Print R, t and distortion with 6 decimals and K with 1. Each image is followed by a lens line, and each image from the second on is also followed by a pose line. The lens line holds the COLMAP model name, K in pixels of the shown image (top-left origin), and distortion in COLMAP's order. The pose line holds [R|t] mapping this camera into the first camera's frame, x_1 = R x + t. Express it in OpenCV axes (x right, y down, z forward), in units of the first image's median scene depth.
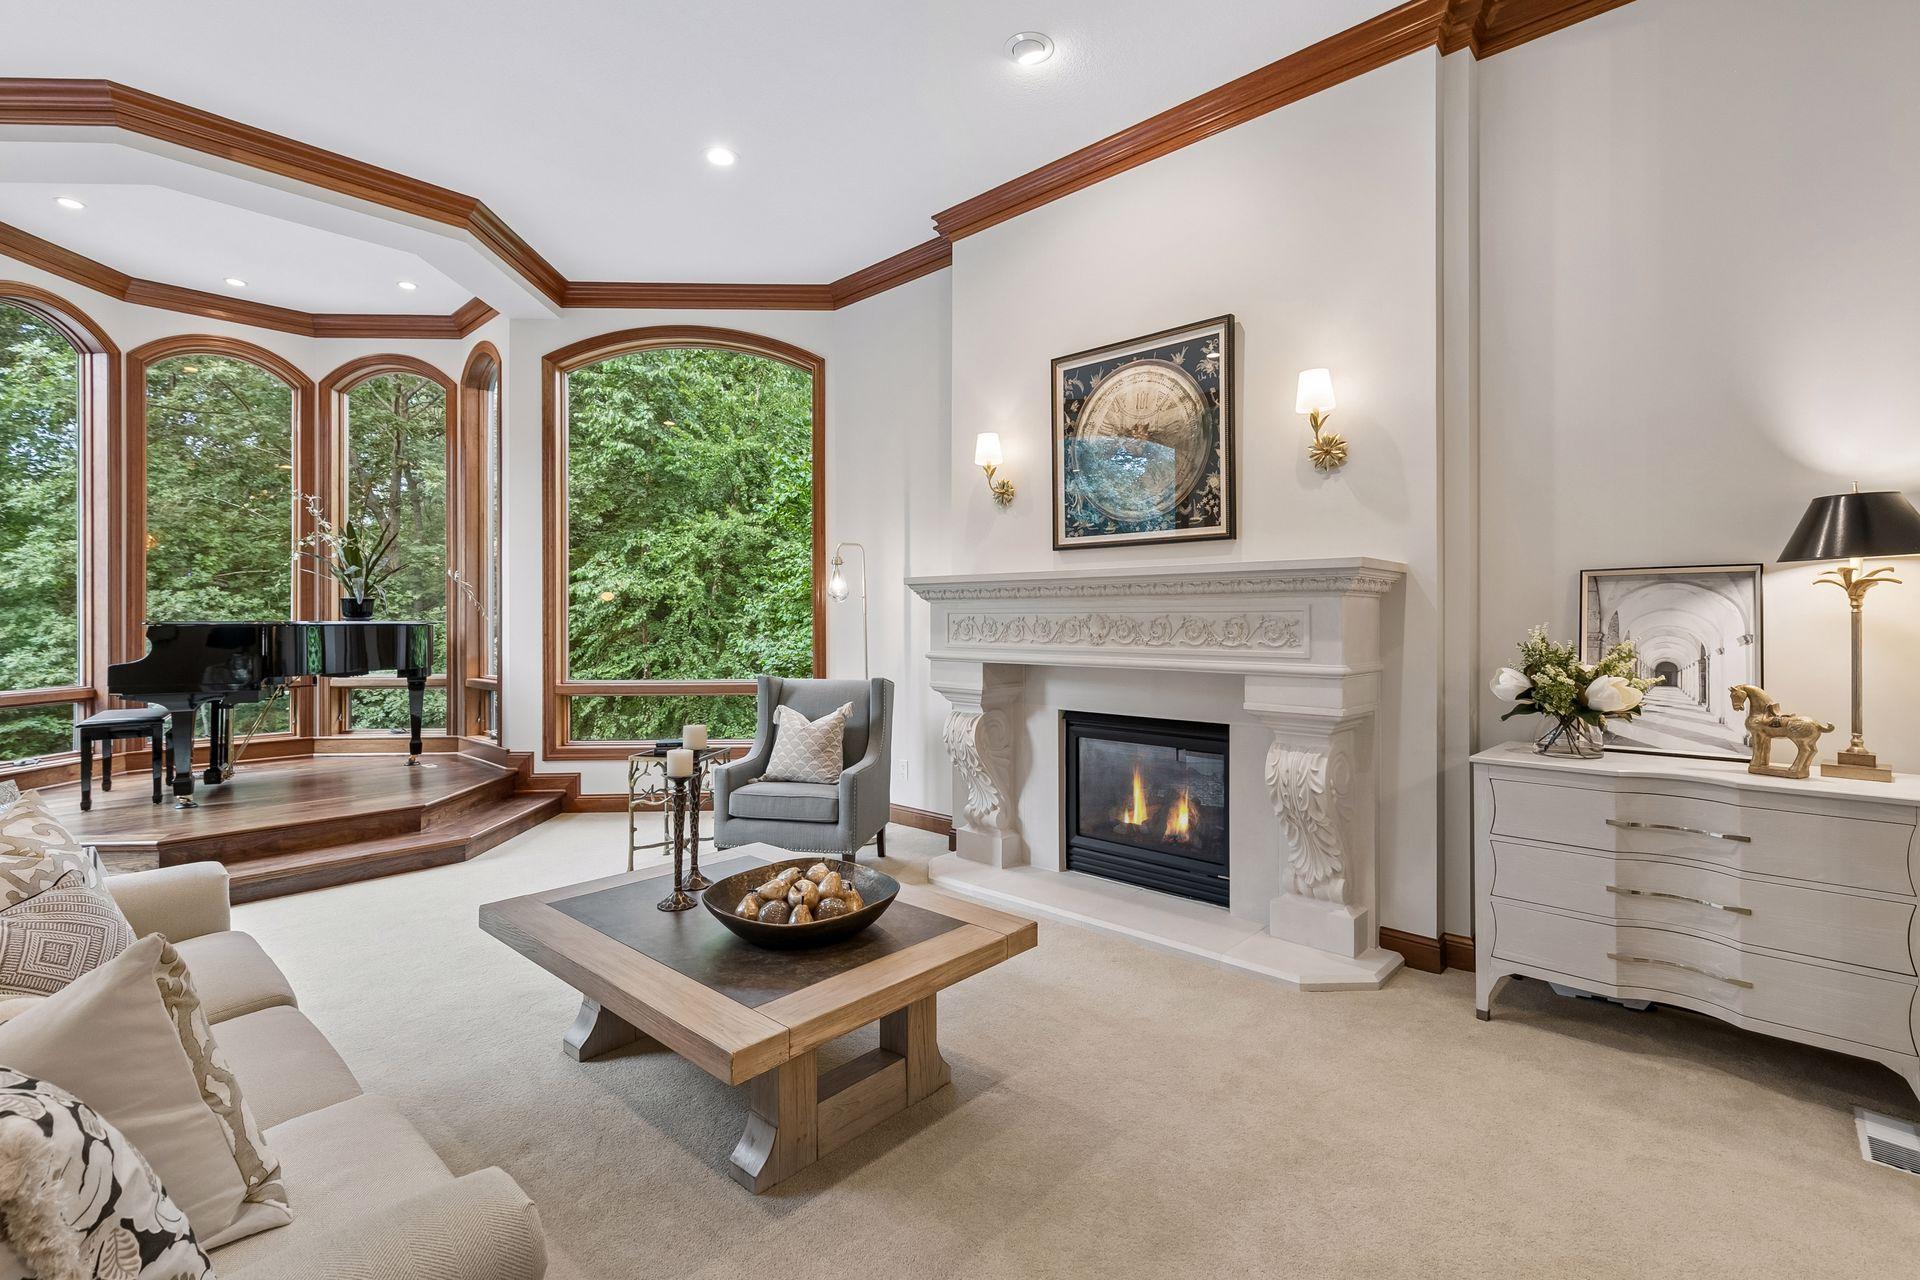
lens RADIAL K [[862.0, 0, 952.9], [0, 862.0, 616.3], [0, 0, 1]] dist [0.010772, -0.000496]
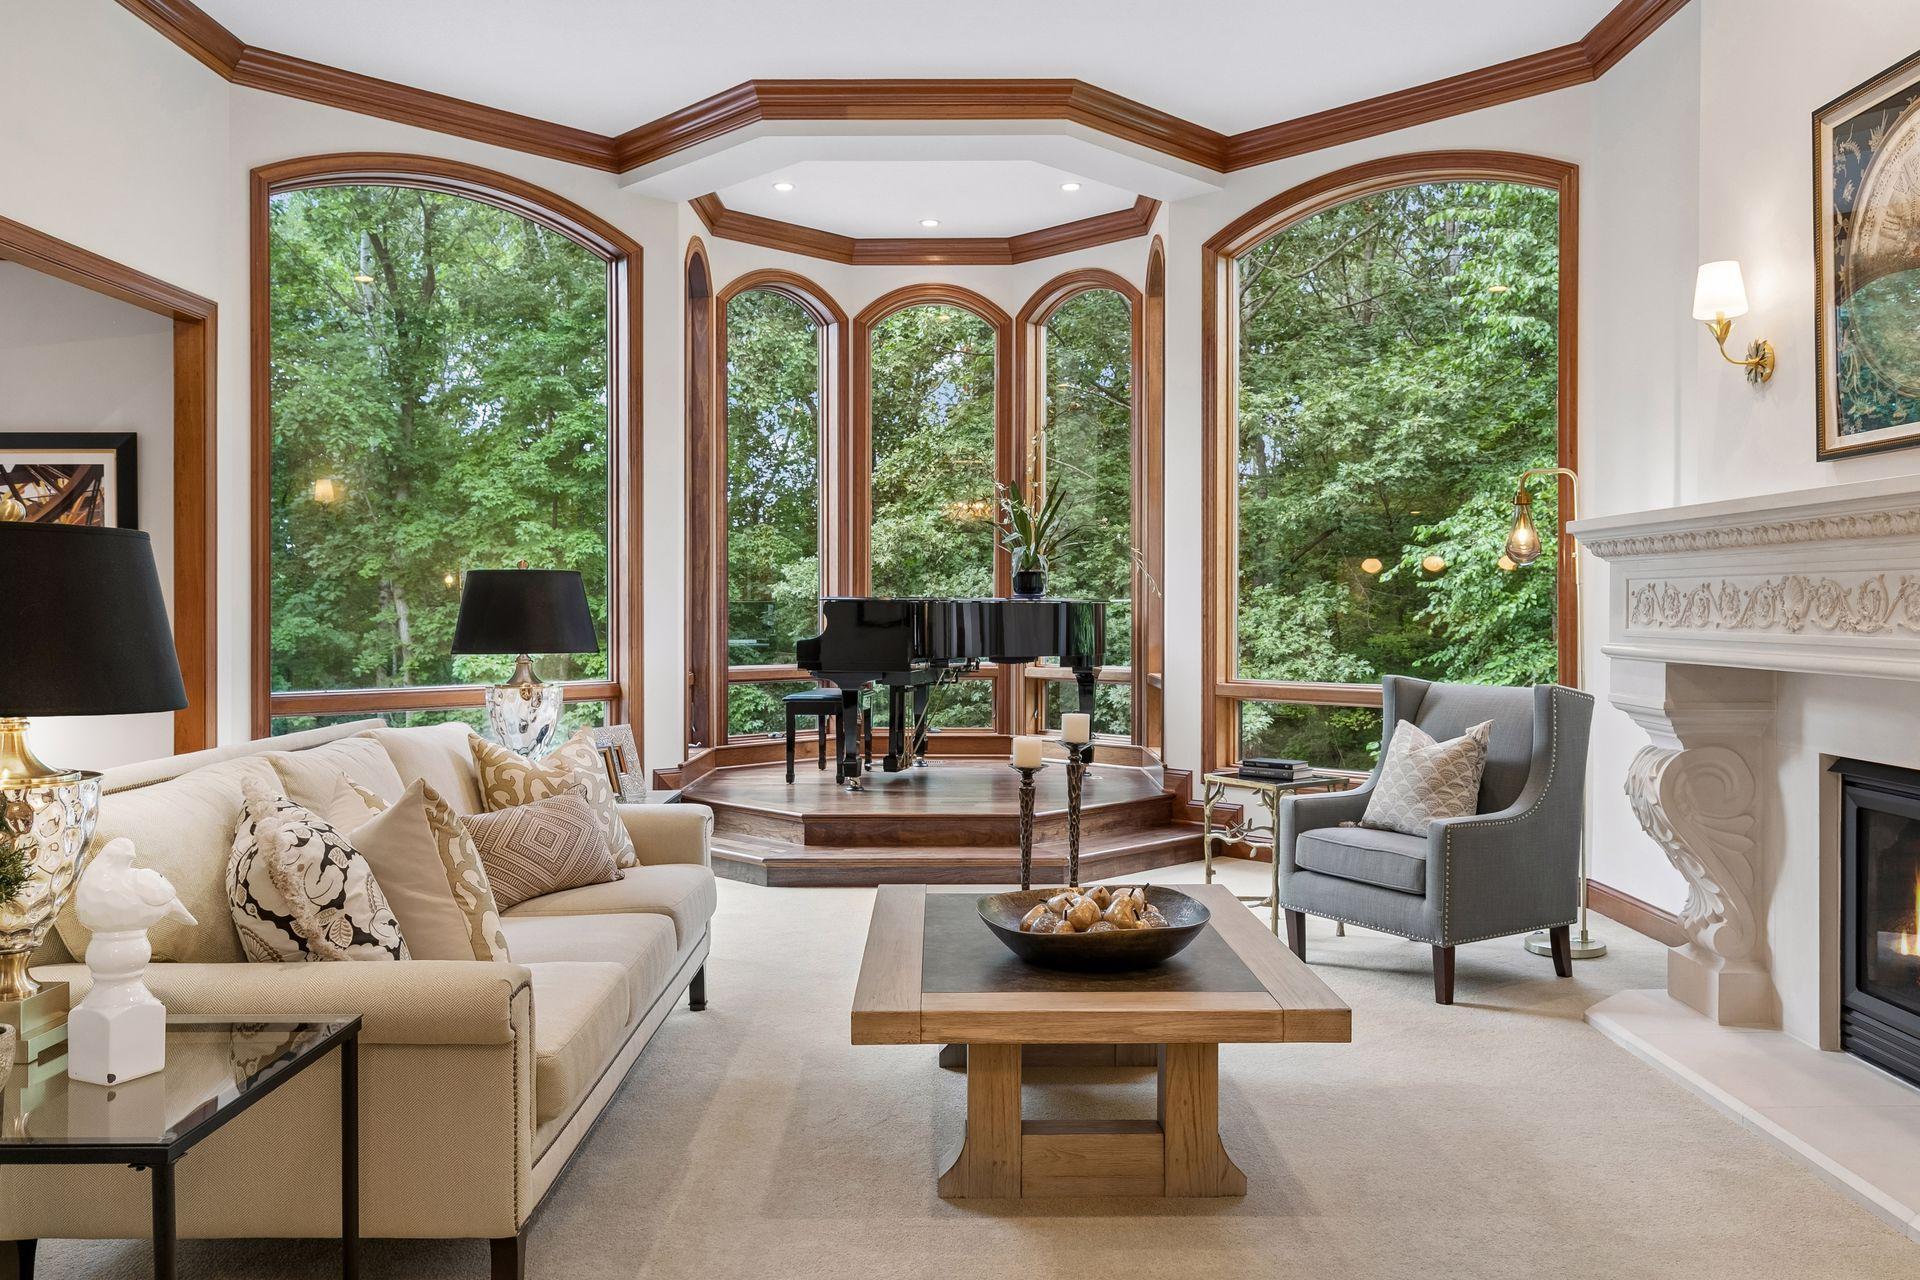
lens RADIAL K [[1442.7, 0, 964.3], [0, 1442.7, 614.7], [0, 0, 1]] dist [0.005944, -0.000807]
pose [[0.694023, 0.006554, -0.719923, 0.358070], [0.000438, 0.999955, 0.009526, 0.010313], [0.719953, -0.006926, 0.693988, -0.021478]]
